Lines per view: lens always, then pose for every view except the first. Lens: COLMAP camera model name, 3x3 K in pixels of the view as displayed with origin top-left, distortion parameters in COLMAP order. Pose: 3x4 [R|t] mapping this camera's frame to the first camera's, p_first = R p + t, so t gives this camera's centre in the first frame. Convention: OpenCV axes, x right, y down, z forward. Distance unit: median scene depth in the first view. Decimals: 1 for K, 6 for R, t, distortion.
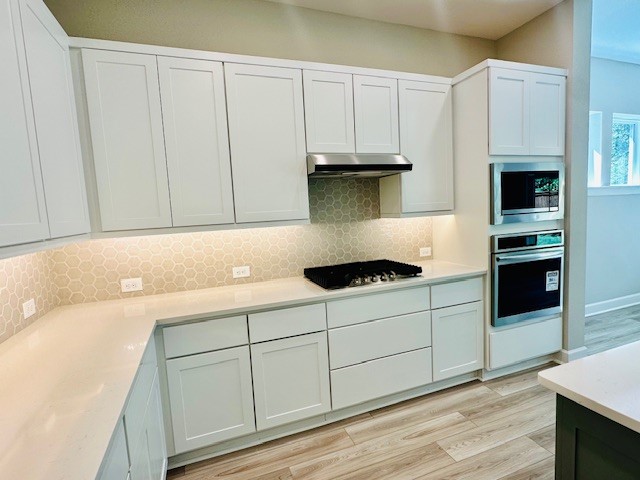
lens RADIAL K [[333.6, 0, 319.8], [0, 333.6, 245.8], [0, 0, 1]] dist [0.004473, 0.000697]
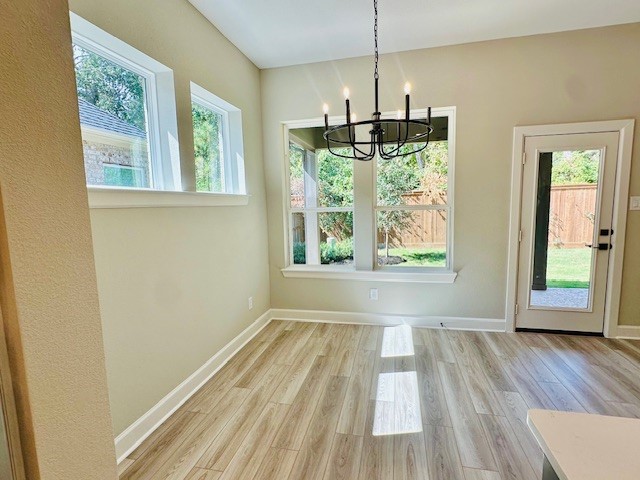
lens RADIAL K [[329.9, 0, 317.2], [0, 329.9, 242.1], [0, 0, 1]] dist [-0.003087, -0.000735]
pose [[0.560438, -0.052110, 0.826555, 0.709396], [0.075339, 0.997088, 0.011779, -0.110001], [-0.824762, 0.055670, 0.562732, 0.687647]]
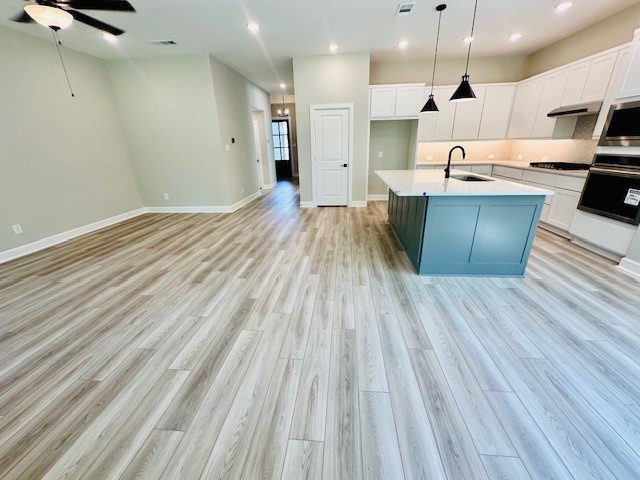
lens RADIAL K [[255.3, 0, 320.0], [0, 255.3, 240.0], [0, 0, 1]] dist [-0.001345, 0.000127]
pose [[-0.434973, 0.377881, -0.817316, 2.259938], [-0.039622, 0.898770, 0.436627, -0.140196], [0.899572, 0.222304, -0.375968, 0.333042]]
